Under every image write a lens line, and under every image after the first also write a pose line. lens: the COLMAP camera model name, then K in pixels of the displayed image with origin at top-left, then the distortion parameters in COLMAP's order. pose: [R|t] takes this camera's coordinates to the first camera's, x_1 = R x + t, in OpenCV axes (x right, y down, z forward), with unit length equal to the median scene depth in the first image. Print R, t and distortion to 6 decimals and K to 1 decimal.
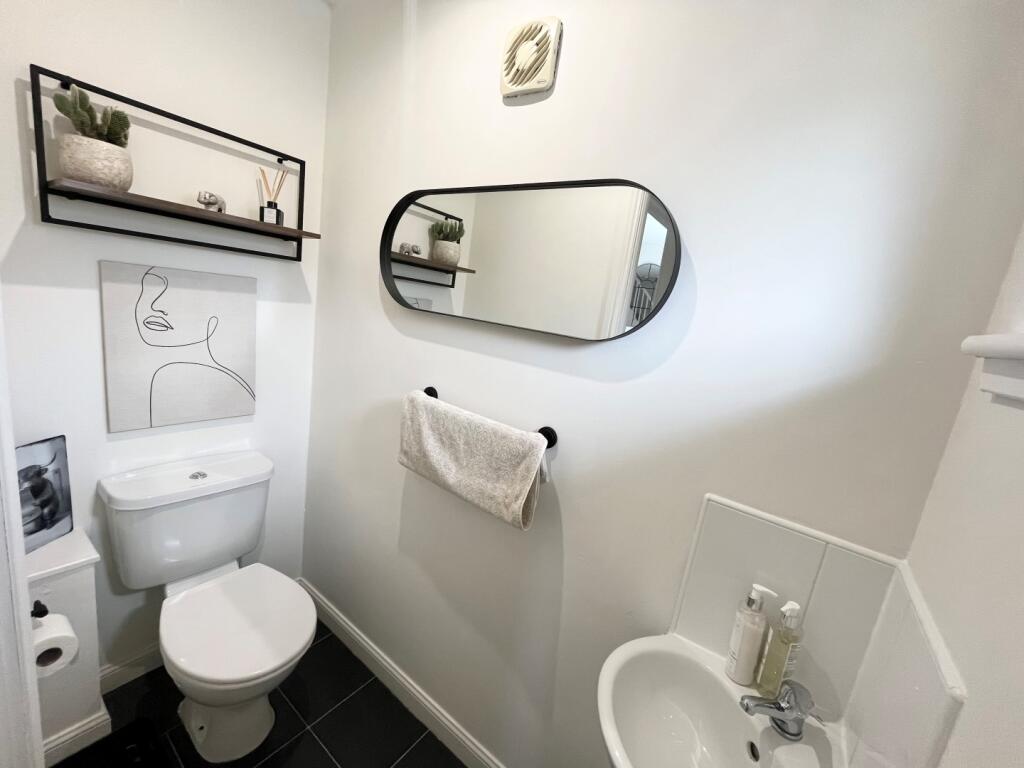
lens RADIAL K [[415.3, 0, 512.9], [0, 415.3, 382.7], [0, 0, 1]] dist [-0.002388, -0.000045]
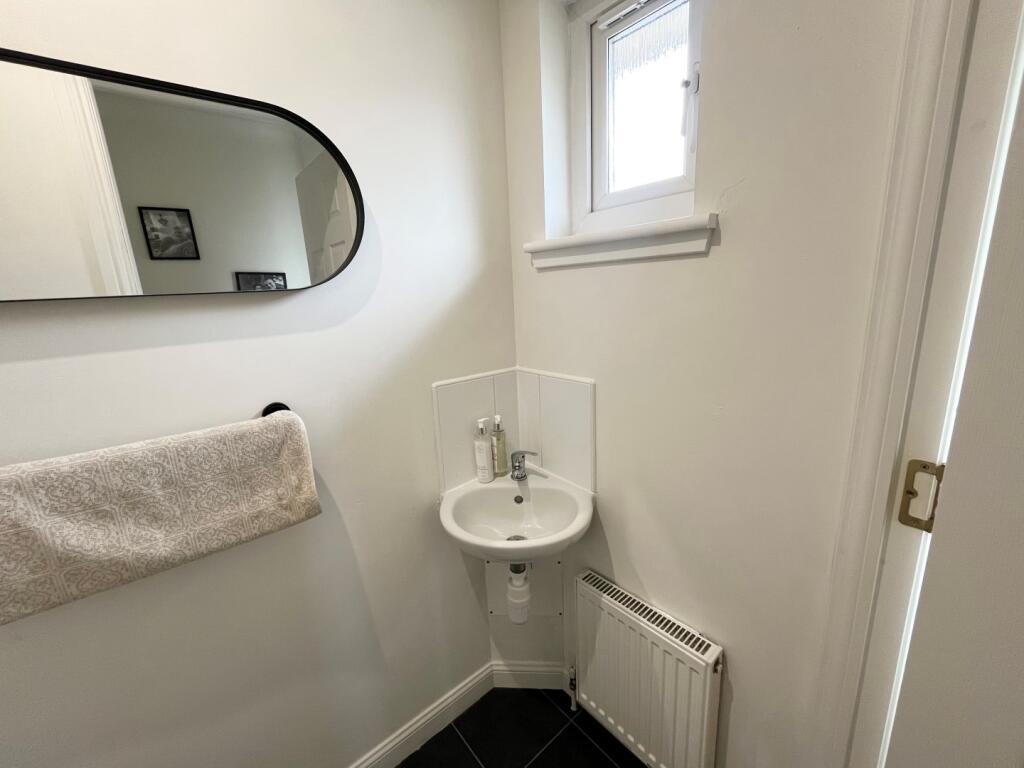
lens RADIAL K [[415.3, 0, 512.9], [0, 415.3, 382.7], [0, 0, 1]] dist [-0.002388, -0.000045]
pose [[0.227727, -0.361350, 0.904194, -0.548891], [0.258478, 0.917712, 0.301653, -0.060177], [-0.938792, 0.165019, 0.302389, 0.278919]]
